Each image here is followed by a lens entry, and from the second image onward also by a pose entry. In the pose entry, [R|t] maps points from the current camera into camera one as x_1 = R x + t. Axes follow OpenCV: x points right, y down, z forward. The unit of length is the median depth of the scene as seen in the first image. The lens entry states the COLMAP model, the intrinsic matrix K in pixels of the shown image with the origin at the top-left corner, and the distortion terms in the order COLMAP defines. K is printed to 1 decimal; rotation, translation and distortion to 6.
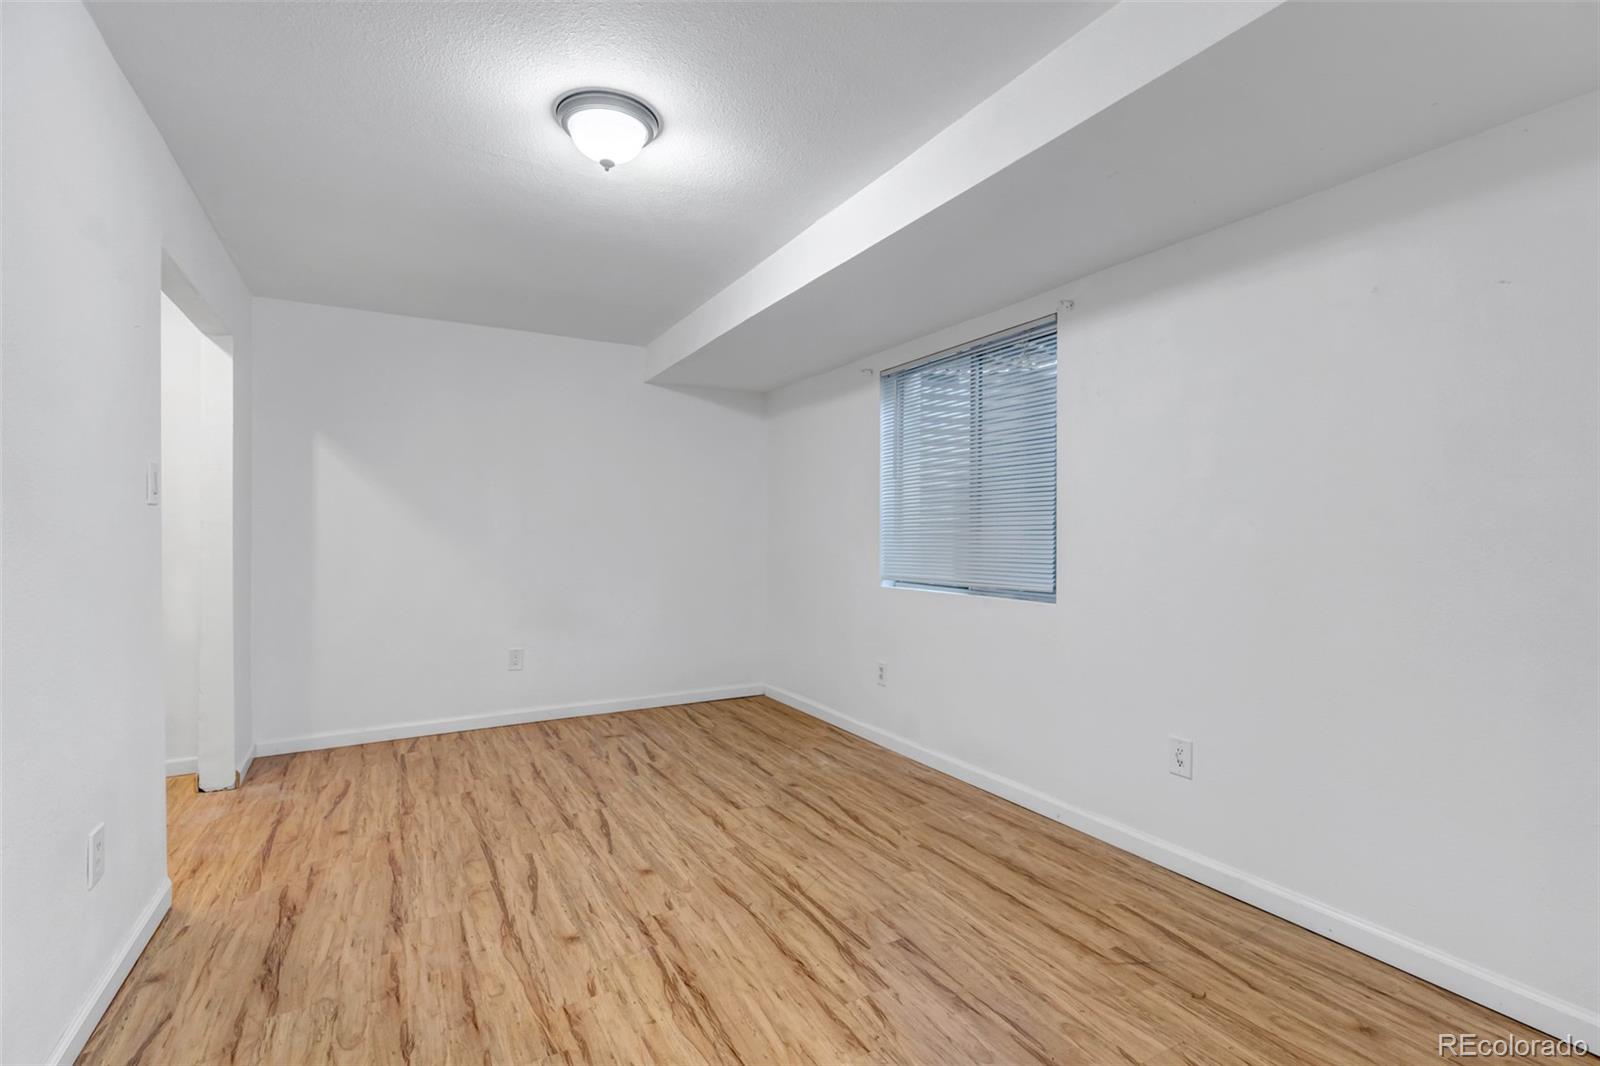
lens RADIAL K [[731.9, 0, 800.0], [0, 731.9, 533.0], [0, 0, 1]] dist [0.003658, -0.000287]
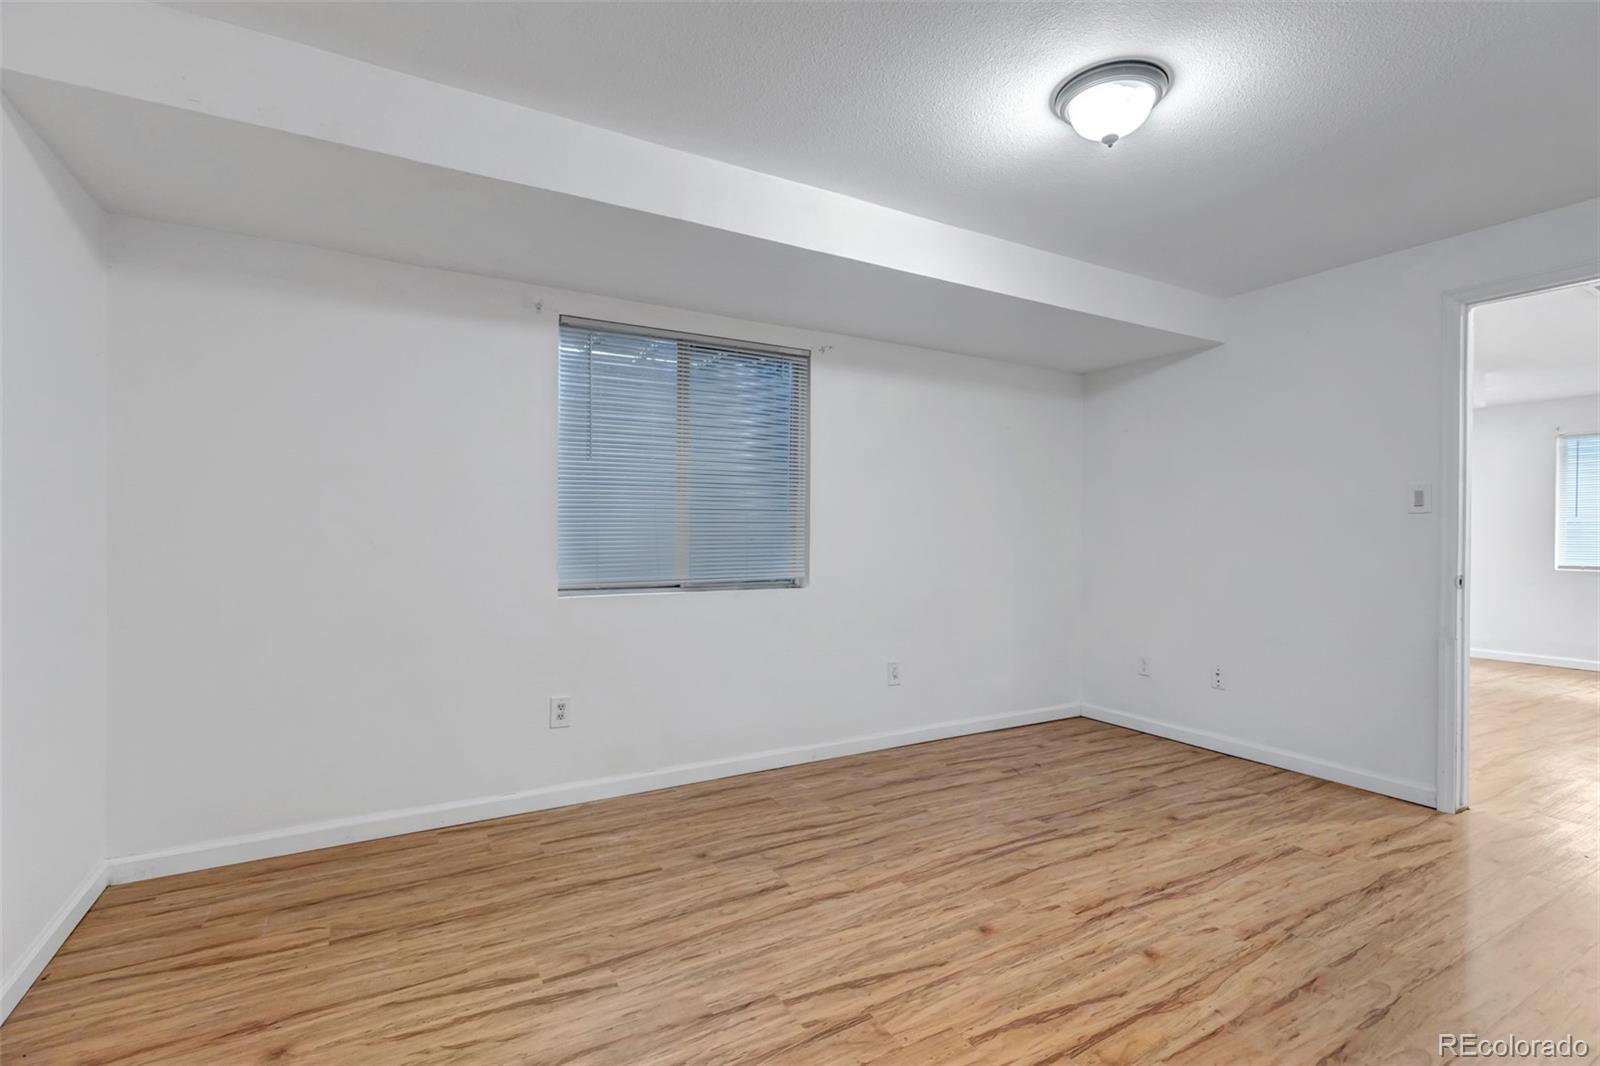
lens RADIAL K [[731.9, 0, 800.0], [0, 731.9, 533.0], [0, 0, 1]] dist [0.003658, -0.000287]
pose [[-0.003035, -0.003662, 0.999989, -1.034629], [-0.005848, 0.999976, 0.003644, 0.001609], [-0.999978, -0.005836, -0.003056, 1.196670]]
